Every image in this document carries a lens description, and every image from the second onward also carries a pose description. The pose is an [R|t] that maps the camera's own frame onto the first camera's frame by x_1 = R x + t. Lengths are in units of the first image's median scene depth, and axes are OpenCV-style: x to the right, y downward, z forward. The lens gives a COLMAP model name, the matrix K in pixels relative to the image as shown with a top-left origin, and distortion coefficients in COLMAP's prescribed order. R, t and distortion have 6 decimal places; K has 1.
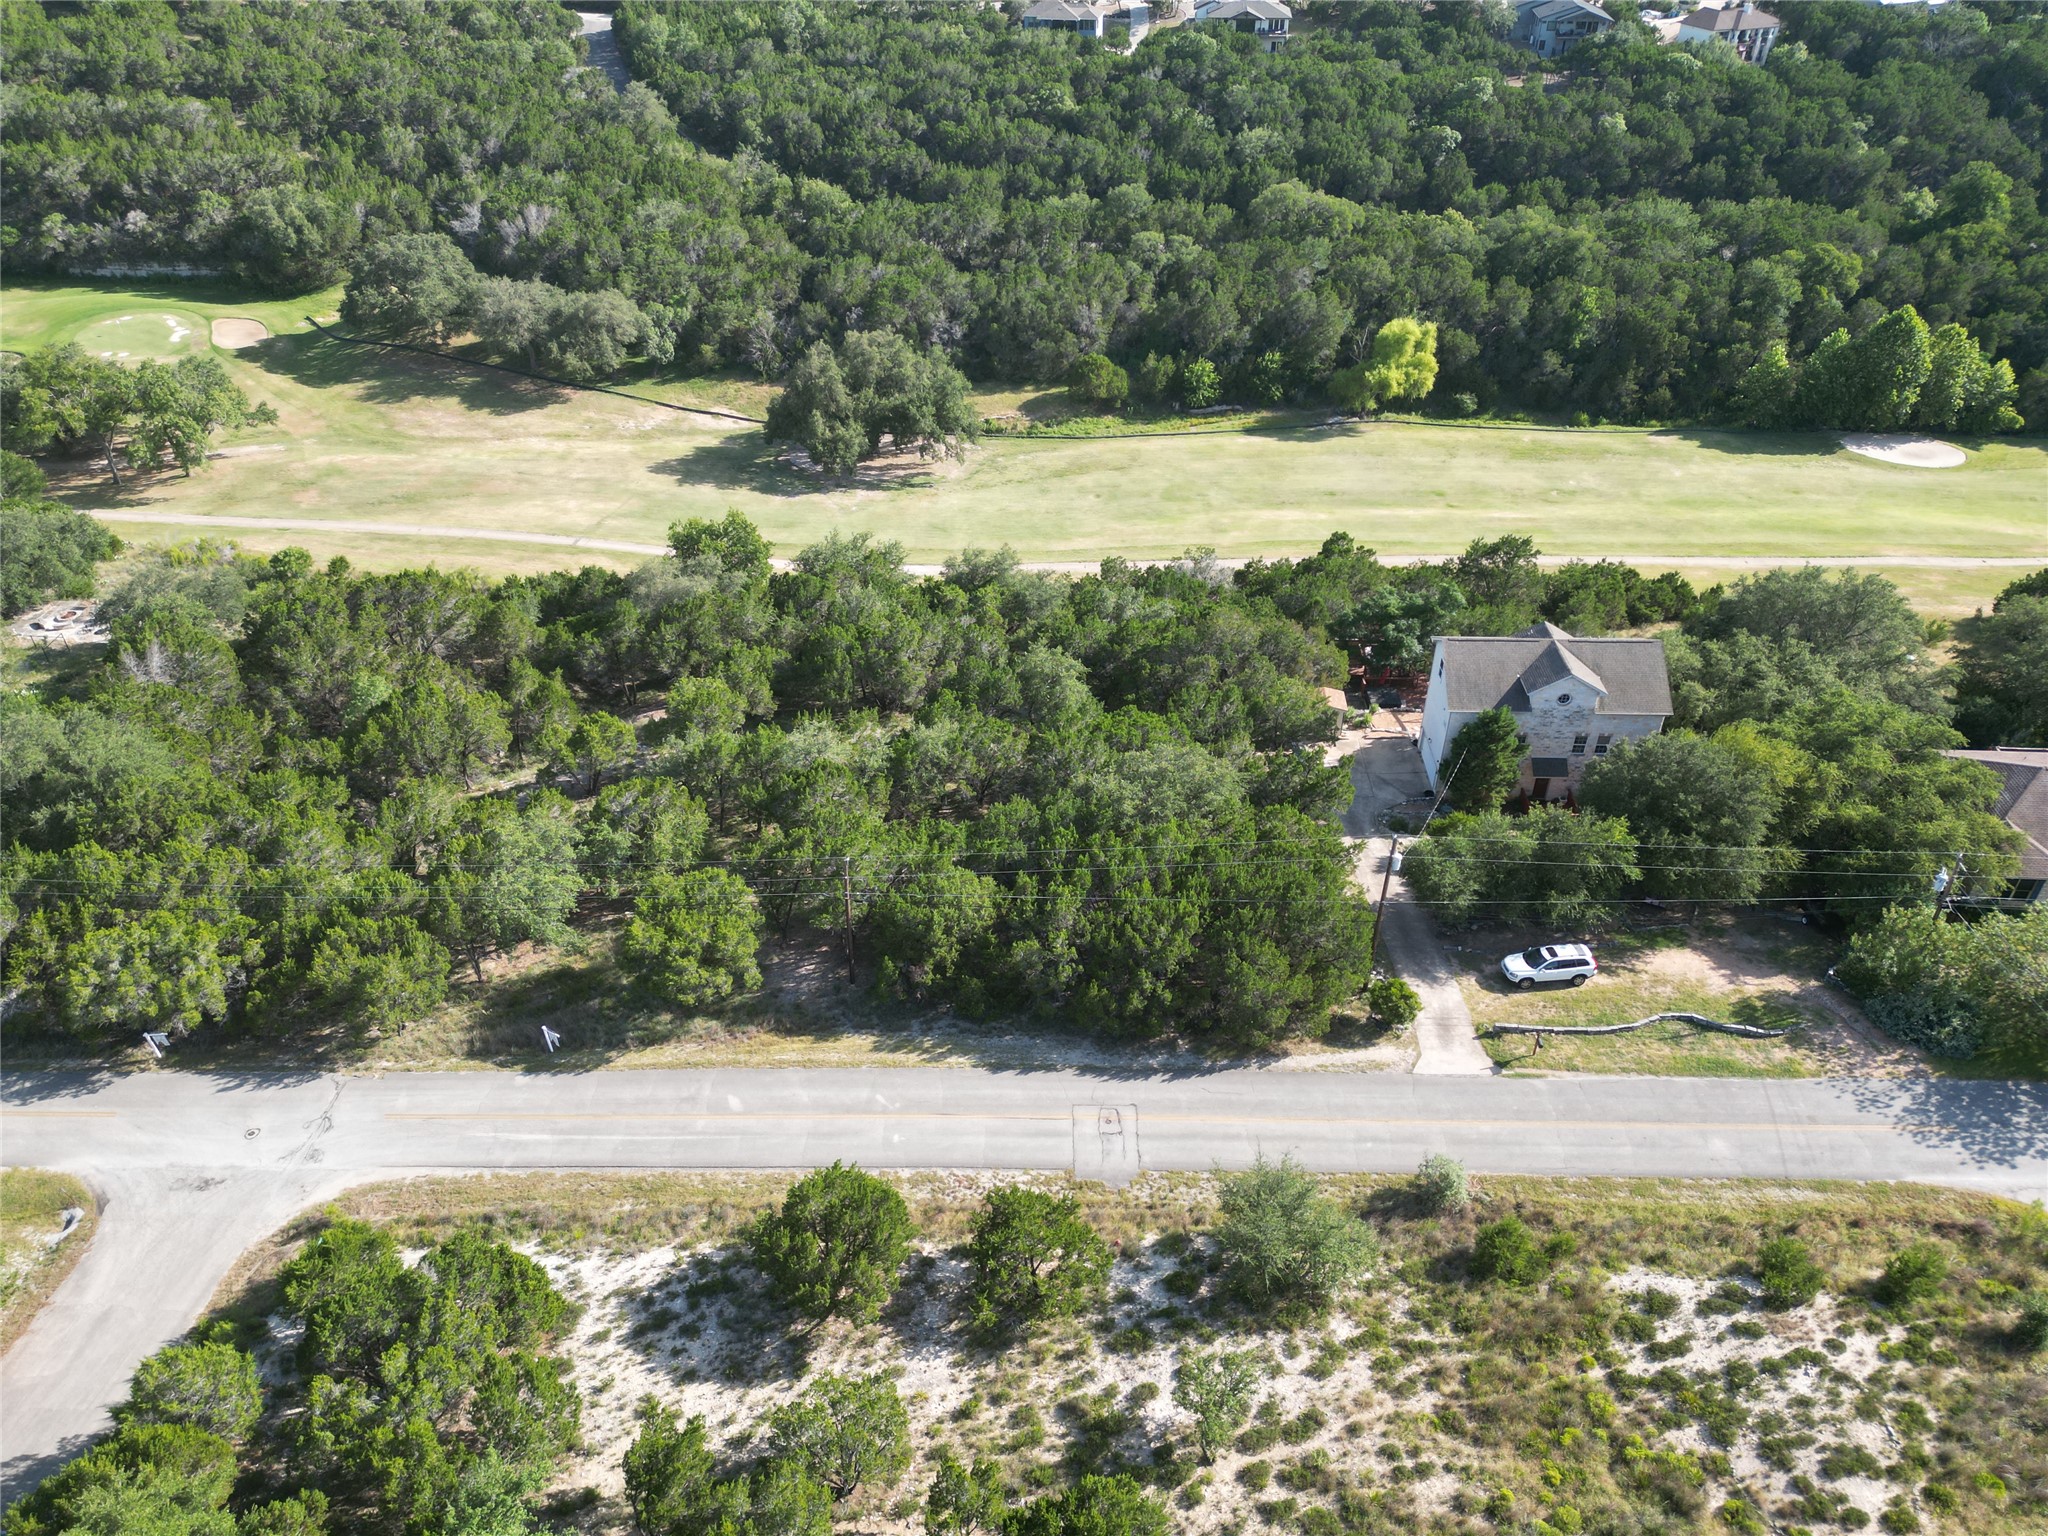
lens RADIAL K [[1445.5, 0, 1024.0], [0, 1445.5, 768.0], [0, 0, 1]] dist [0.070483, -0.067286]
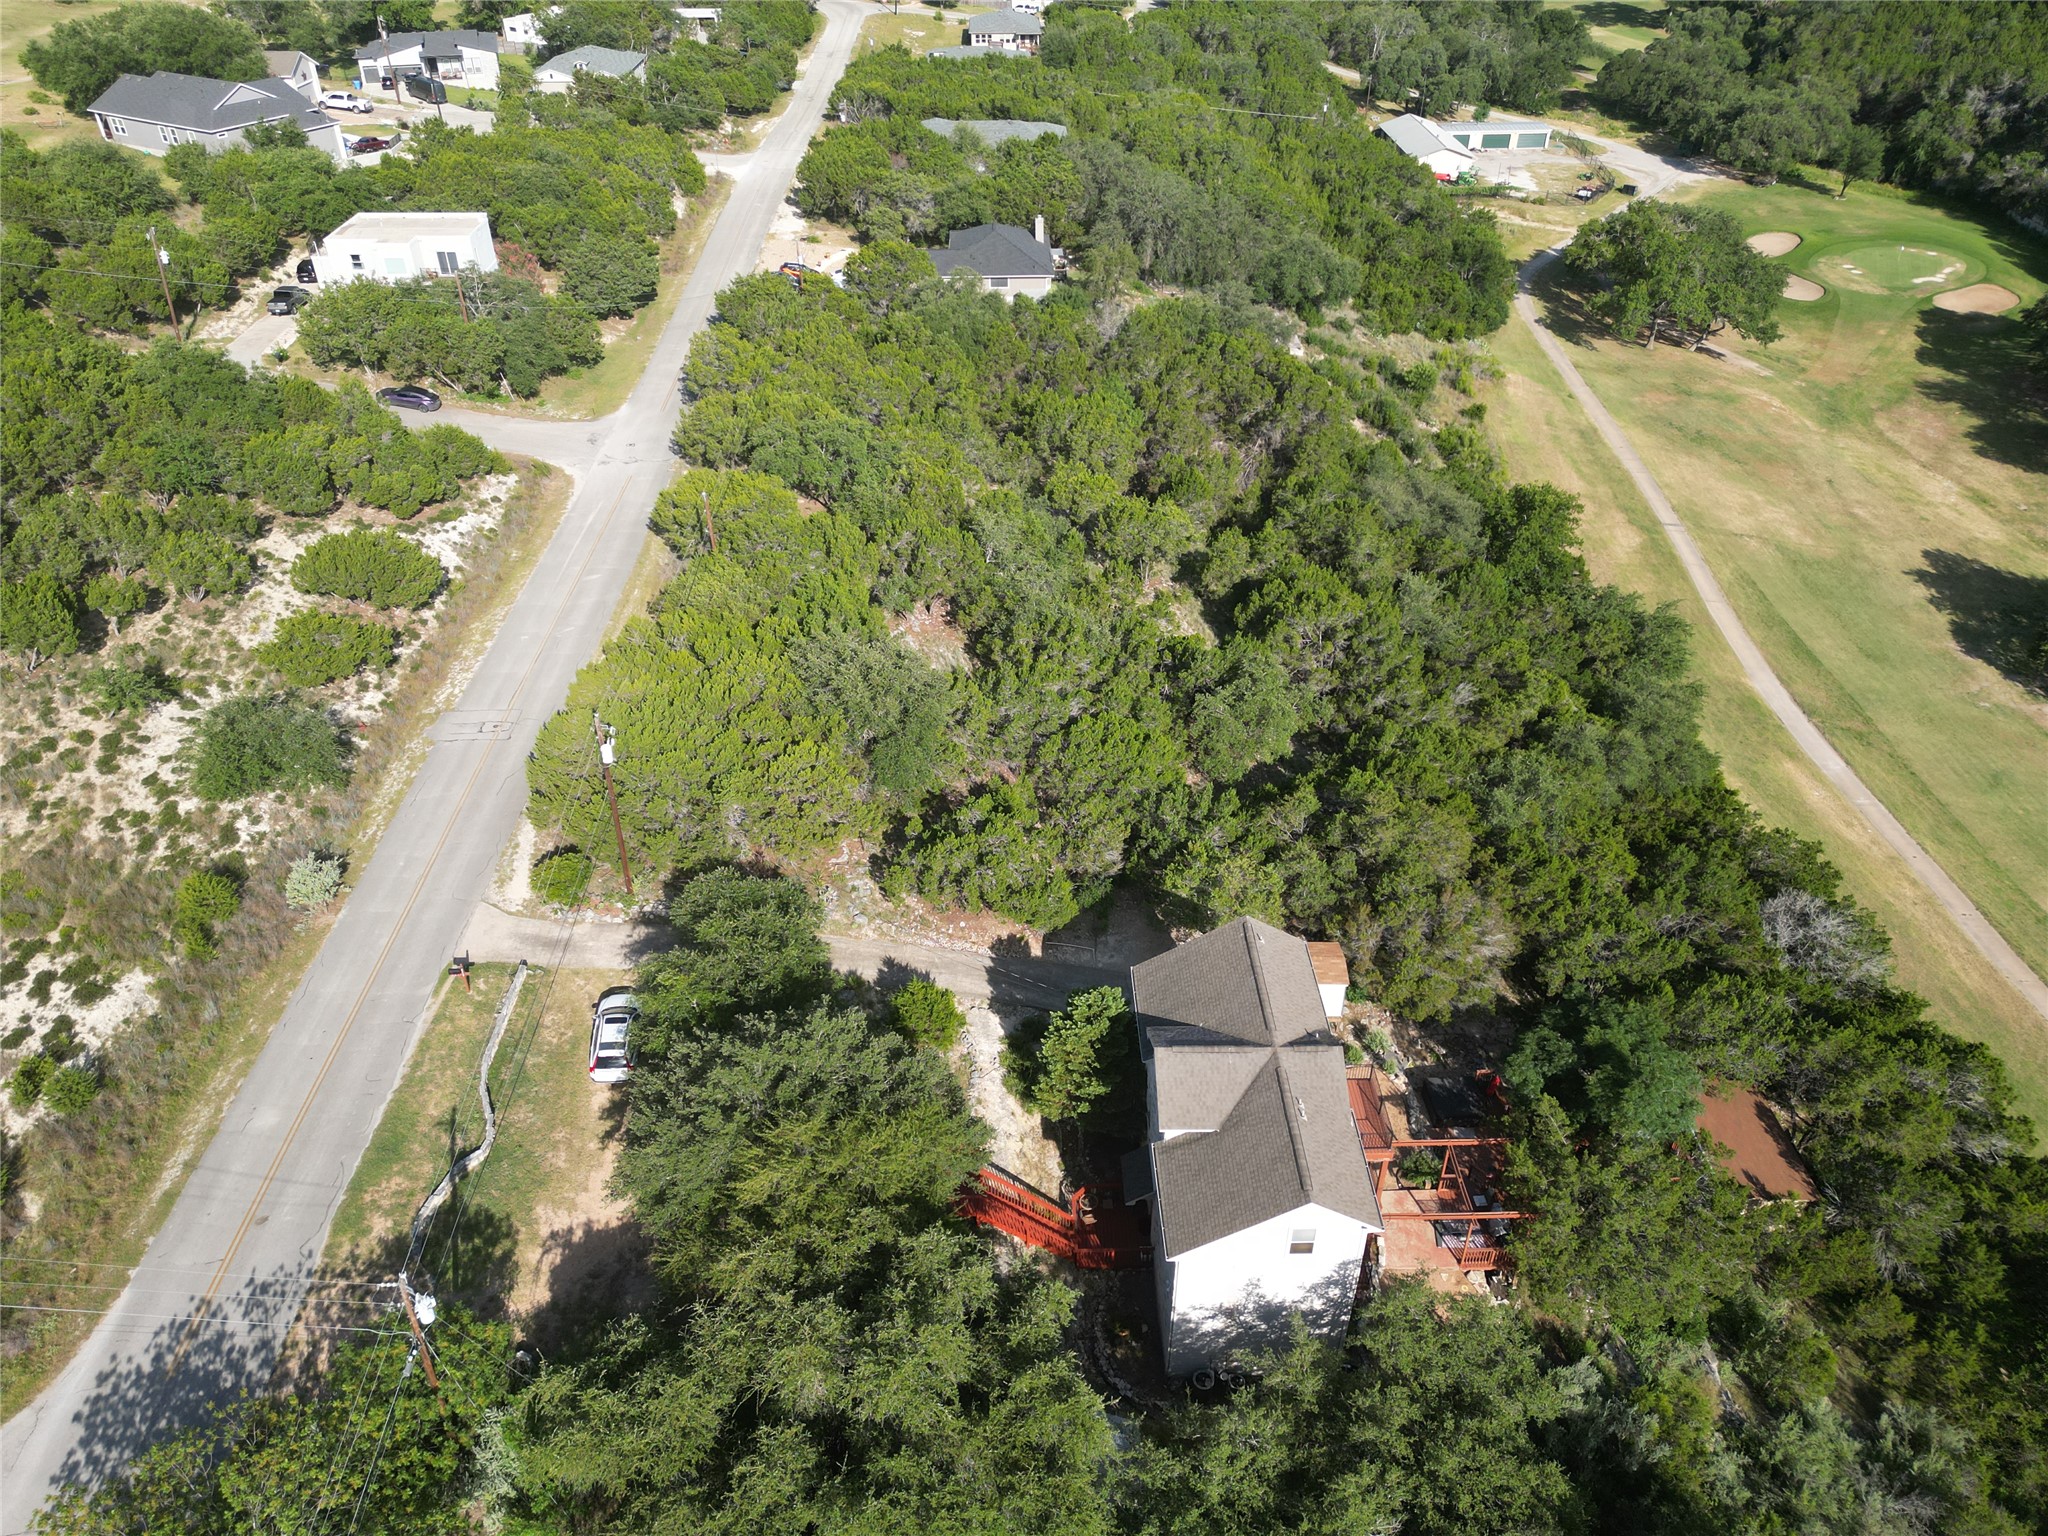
lens RADIAL K [[1441.8, 0, 1024.0], [0, 1441.8, 768.0], [0, 0, 1]] dist [0.082471, -0.086292]
pose [[0.055774, 0.580873, -0.812081, 0.806923], [-0.580650, 0.680534, 0.446900, -0.381860], [0.812240, 0.446609, 0.375241, 0.719790]]
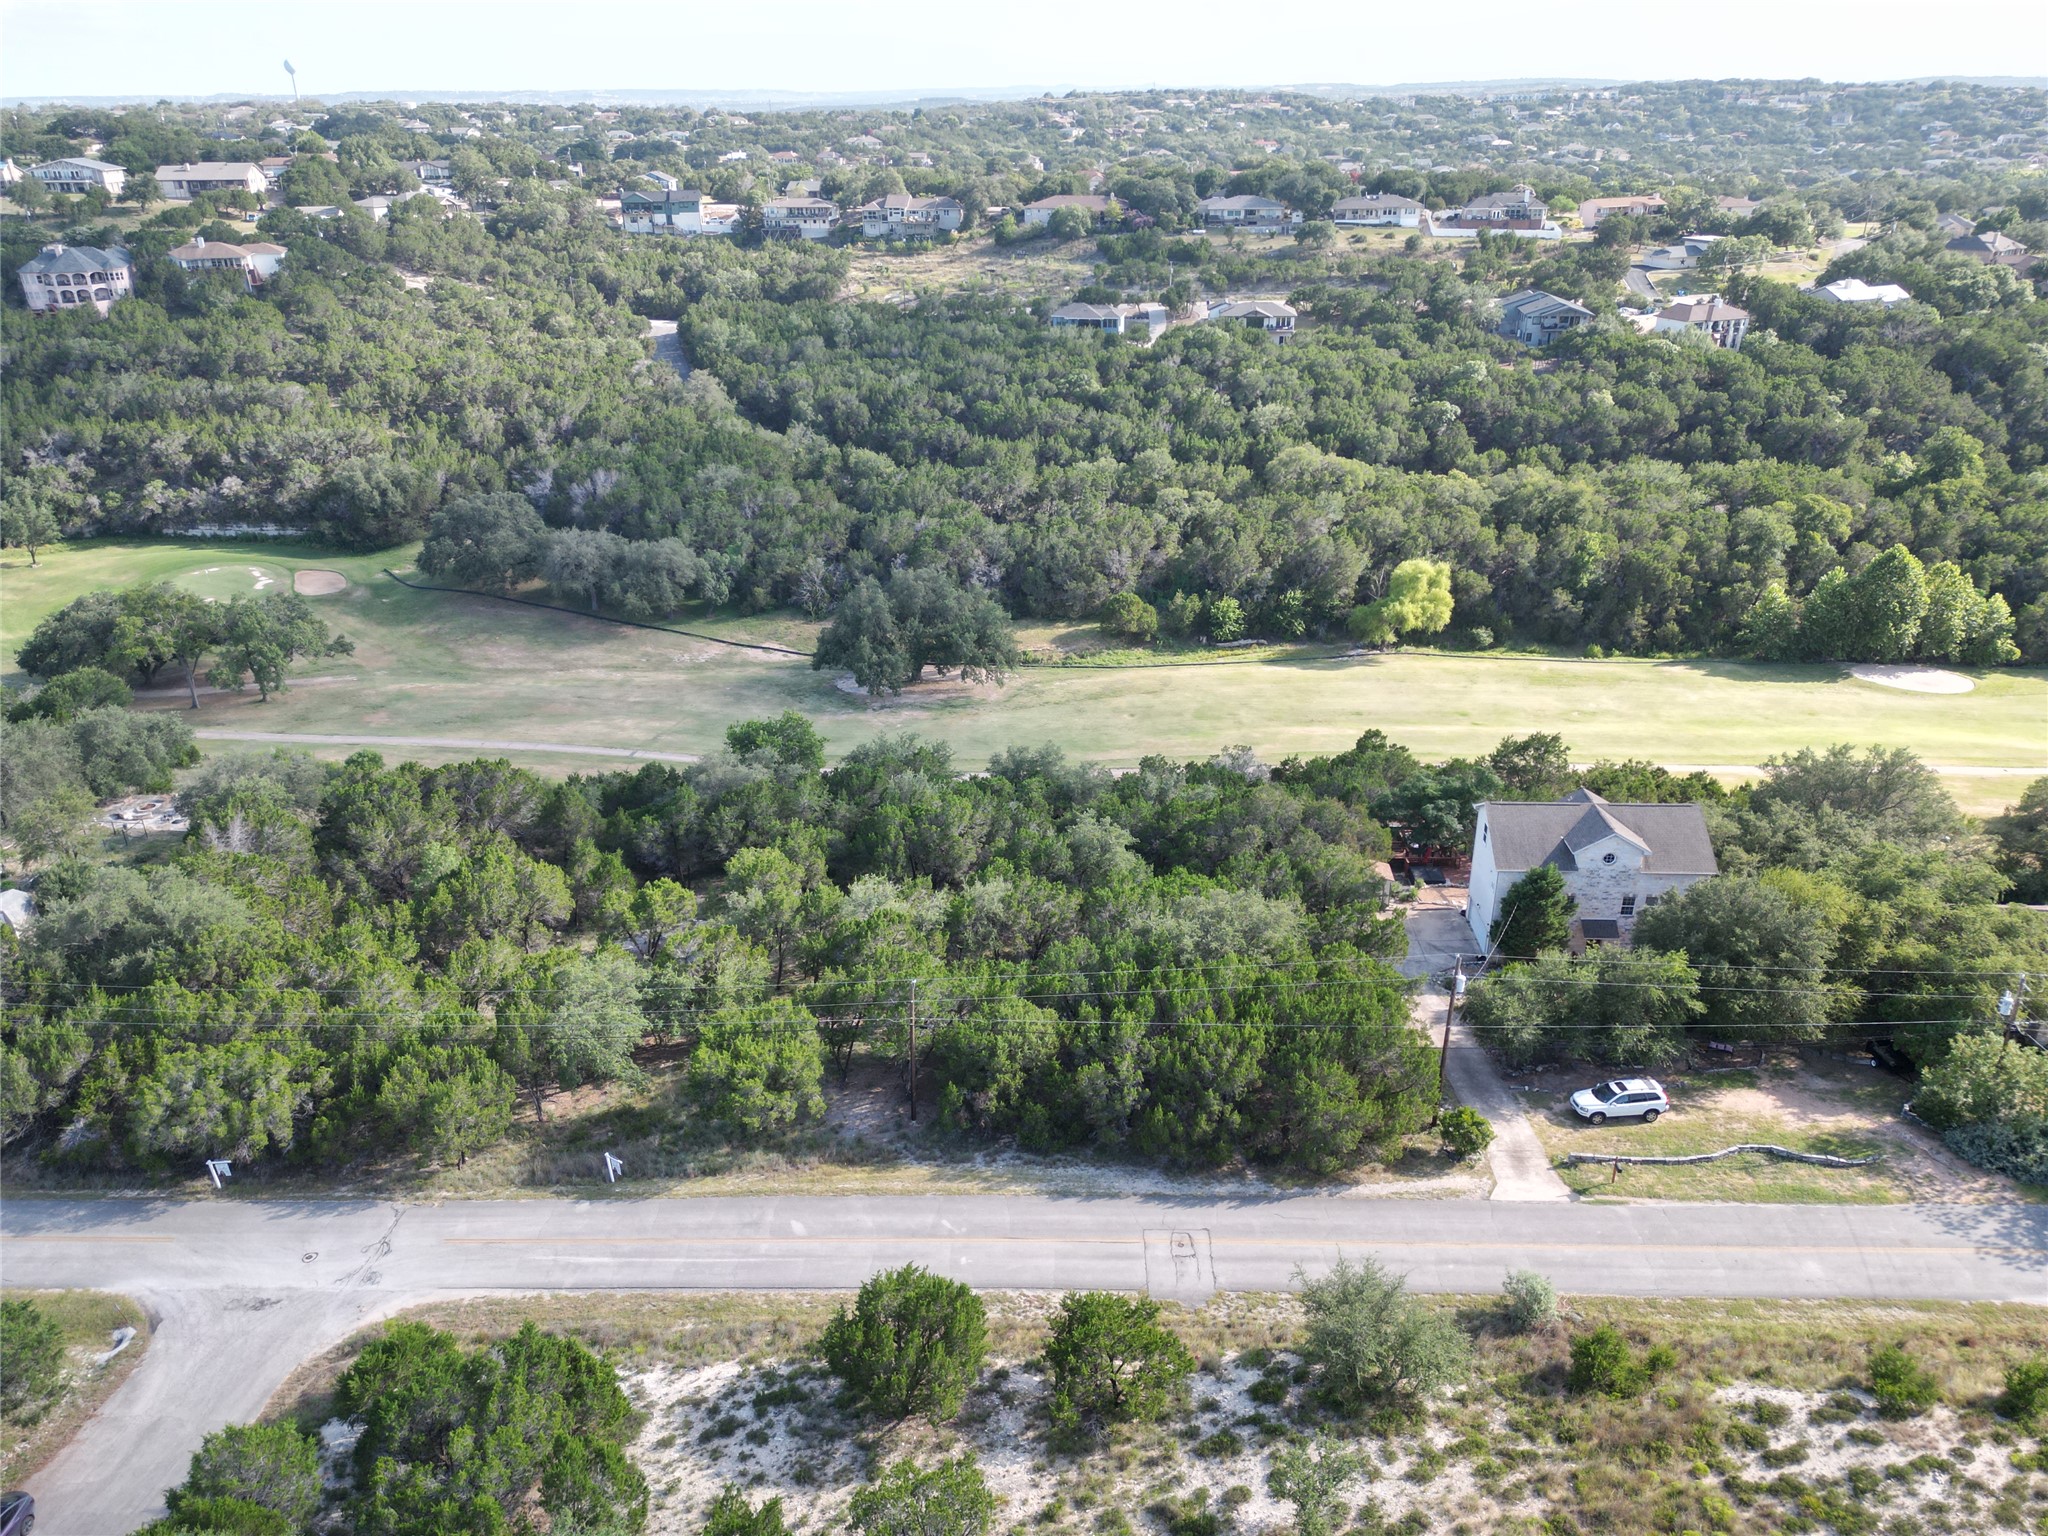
lens RADIAL K [[1441.8, 0, 1024.0], [0, 1441.8, 768.0], [0, 0, 1]] dist [0.082471, -0.086292]
pose [[0.999928, -0.000846, -0.012002, -0.027622], [-0.001469, 0.981477, -0.191572, 0.091326], [0.011942, 0.191576, 0.981405, -0.017798]]
